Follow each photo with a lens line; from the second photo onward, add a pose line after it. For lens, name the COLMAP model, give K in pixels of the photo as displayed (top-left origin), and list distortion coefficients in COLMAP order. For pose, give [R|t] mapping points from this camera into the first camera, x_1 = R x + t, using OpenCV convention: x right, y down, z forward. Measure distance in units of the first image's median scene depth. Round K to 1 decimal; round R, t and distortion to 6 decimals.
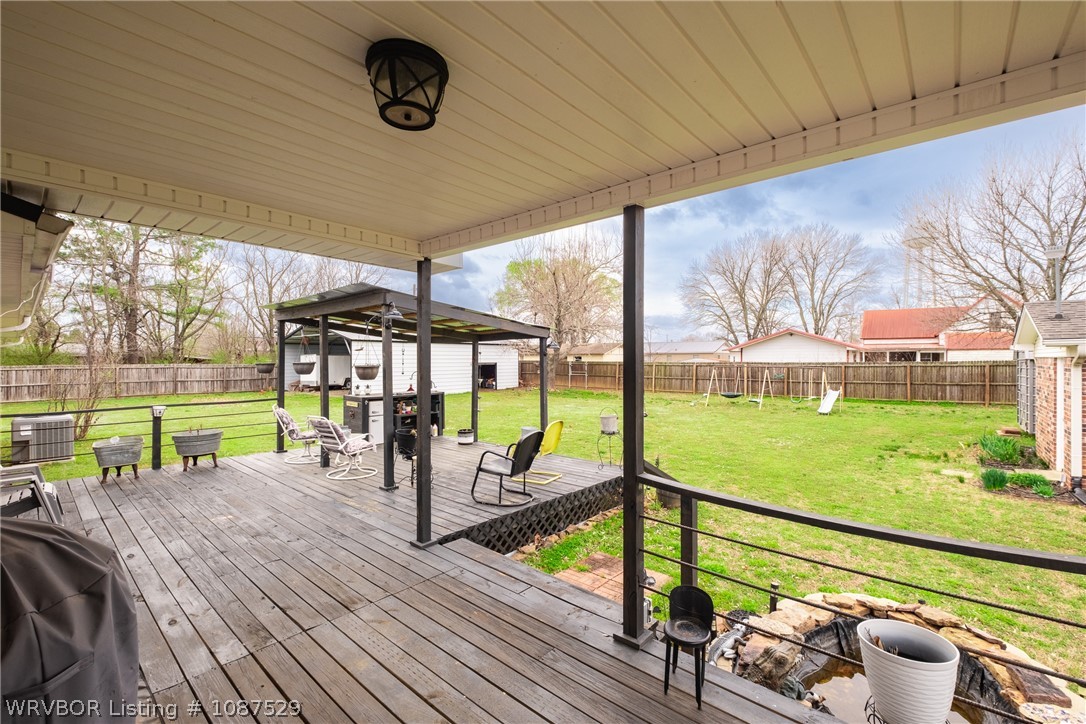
lens RADIAL K [[473.6, 0, 541.2], [0, 473.6, 365.4], [0, 0, 1]] dist [-0.001743, -0.004120]
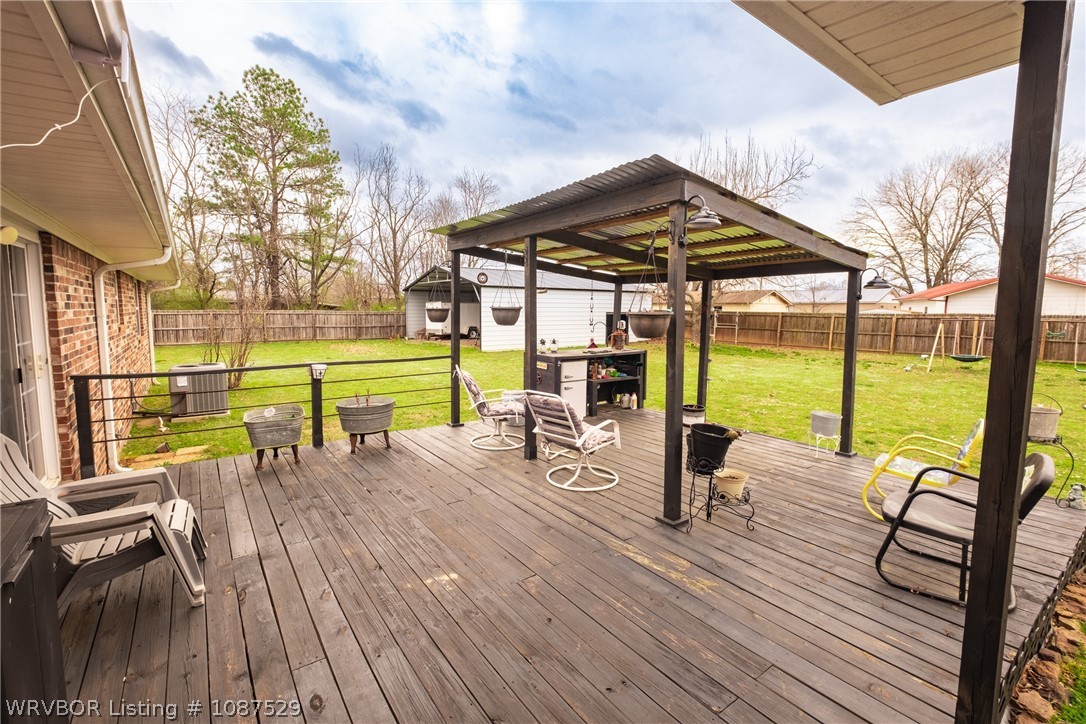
lens RADIAL K [[474.8, 0, 534.7], [0, 474.8, 360.5], [0, 0, 1]] dist [-0.000641, -0.000603]
pose [[0.976885, 0.031447, -0.211442, -0.095930], [-0.011145, 0.995268, 0.096530, 0.000873], [0.213477, -0.091942, 0.972612, 0.103907]]
